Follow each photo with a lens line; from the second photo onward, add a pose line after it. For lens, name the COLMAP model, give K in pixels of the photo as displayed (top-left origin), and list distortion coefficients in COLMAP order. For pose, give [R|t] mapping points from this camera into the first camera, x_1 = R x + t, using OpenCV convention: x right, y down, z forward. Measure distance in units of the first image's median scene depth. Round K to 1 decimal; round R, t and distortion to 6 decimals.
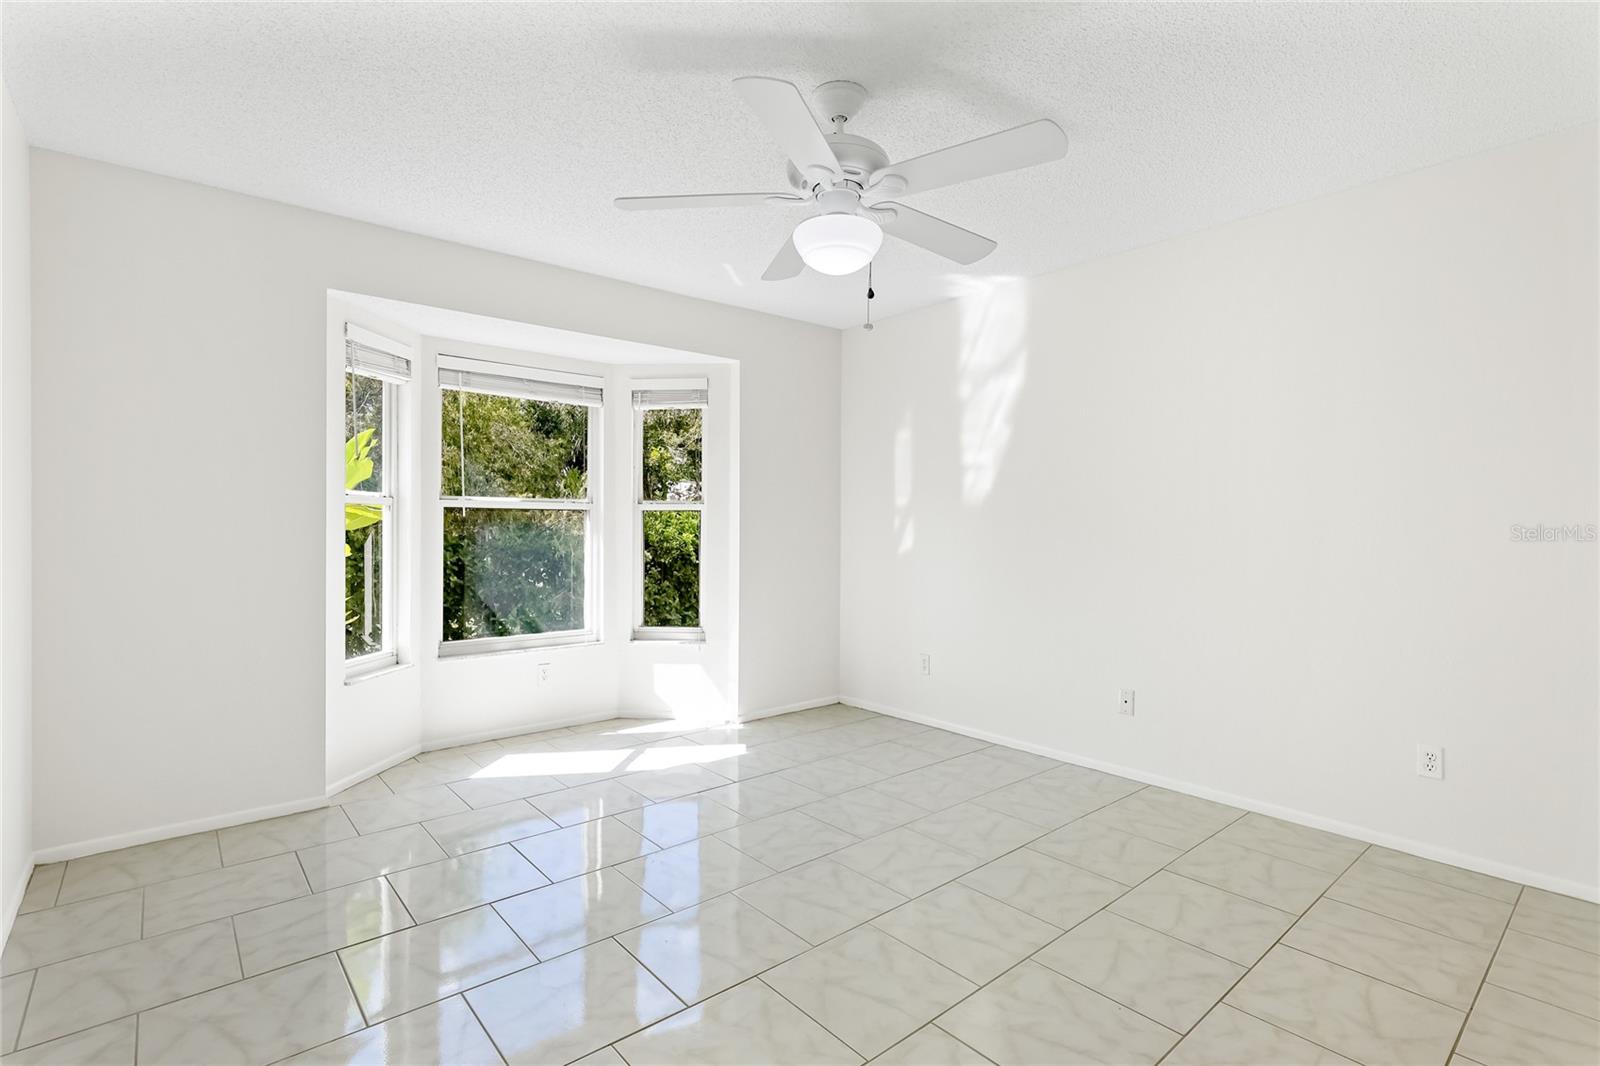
lens RADIAL K [[766.3, 0, 813.6], [0, 766.3, 530.8], [0, 0, 1]] dist [0.002523, 0.000880]
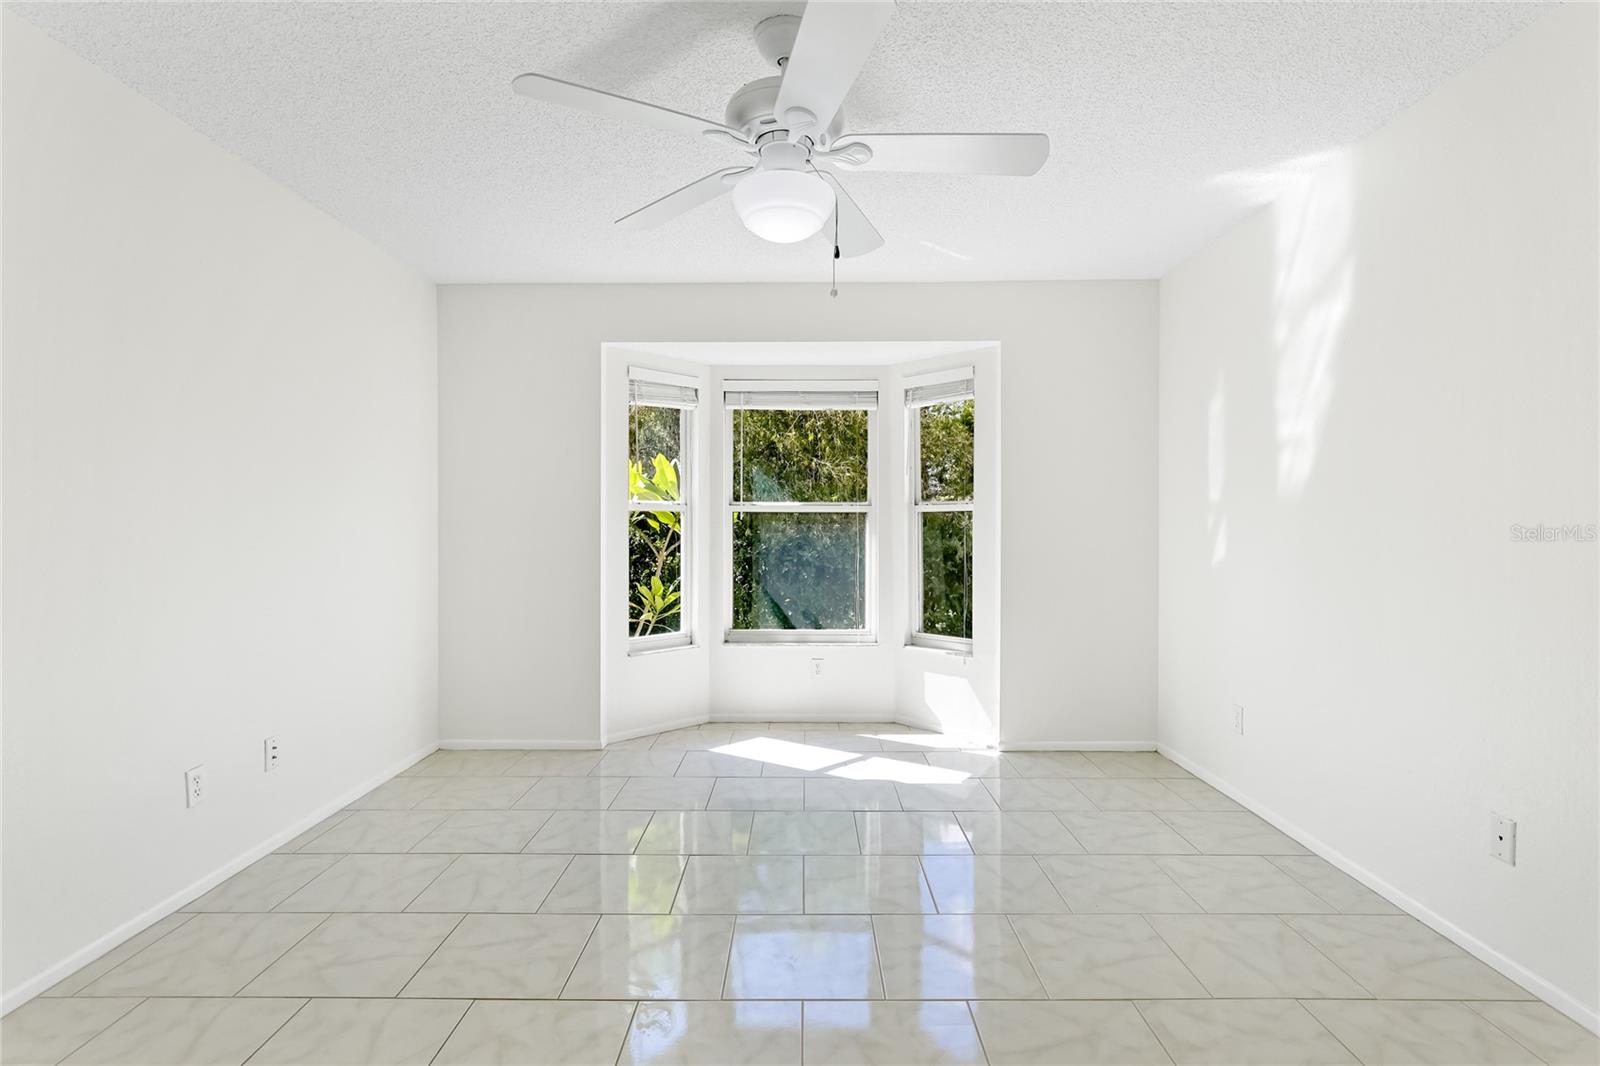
lens RADIAL K [[766.3, 0, 803.9], [0, 766.3, 527.3], [0, 0, 1]] dist [0.002523, 0.000880]
pose [[0.751501, -0.000731, -0.659732, 0.333082], [-0.001913, 0.999993, -0.003288, -0.004030], [0.659729, 0.003733, 0.751494, 0.194140]]
